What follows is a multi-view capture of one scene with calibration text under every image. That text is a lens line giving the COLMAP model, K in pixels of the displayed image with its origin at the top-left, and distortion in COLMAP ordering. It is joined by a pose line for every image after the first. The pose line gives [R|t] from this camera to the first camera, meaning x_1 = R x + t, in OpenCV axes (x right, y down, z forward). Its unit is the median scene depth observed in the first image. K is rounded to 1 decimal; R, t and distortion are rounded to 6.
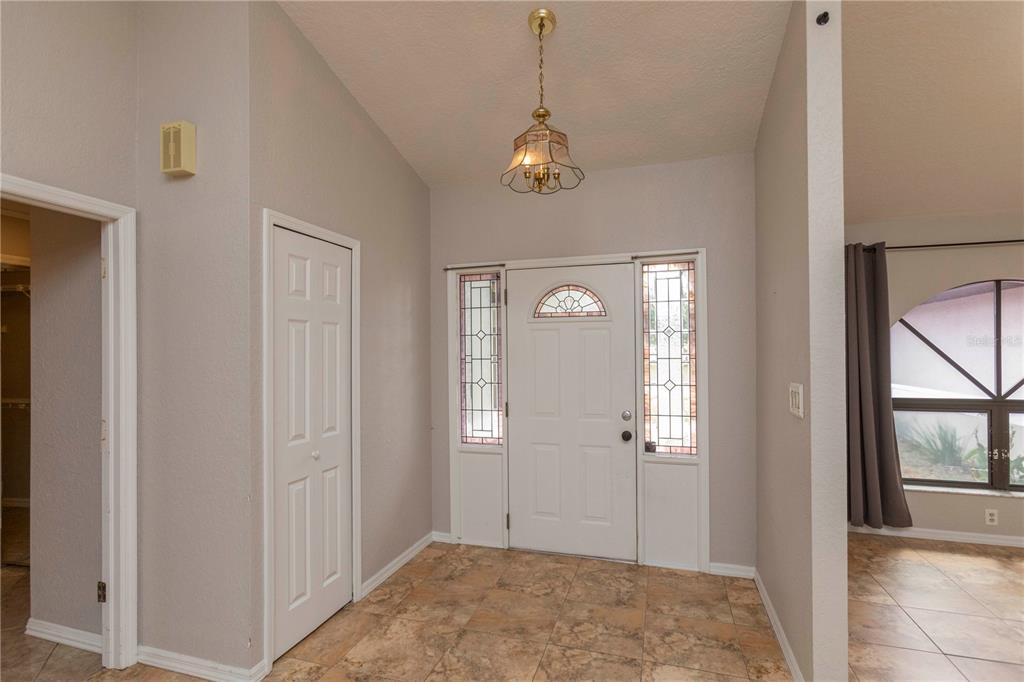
lens RADIAL K [[492.2, 0, 512.4], [0, 492.2, 346.5], [0, 0, 1]] dist [0.003418, 0.000539]
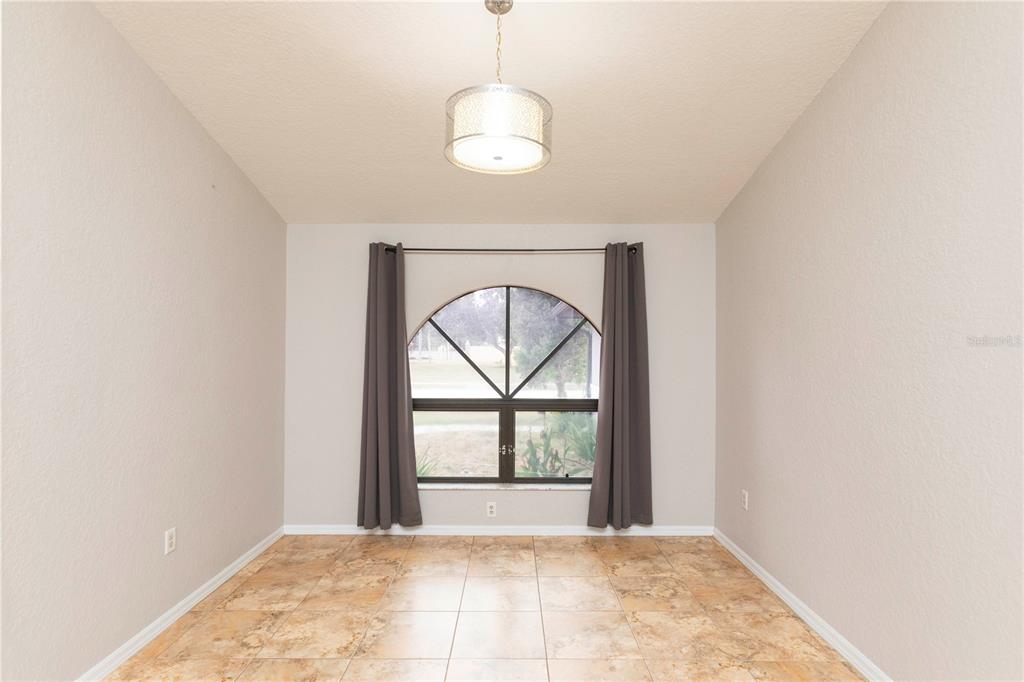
lens RADIAL K [[533.7, 0, 511.6], [0, 533.7, 353.3], [0, 0, 1]] dist [0.002726, 0.002388]
pose [[0.956693, 0.009570, 0.290940, 0.657034], [-0.011402, 0.999924, 0.004603, 0.004550], [-0.290874, -0.007721, 0.956730, -0.103427]]
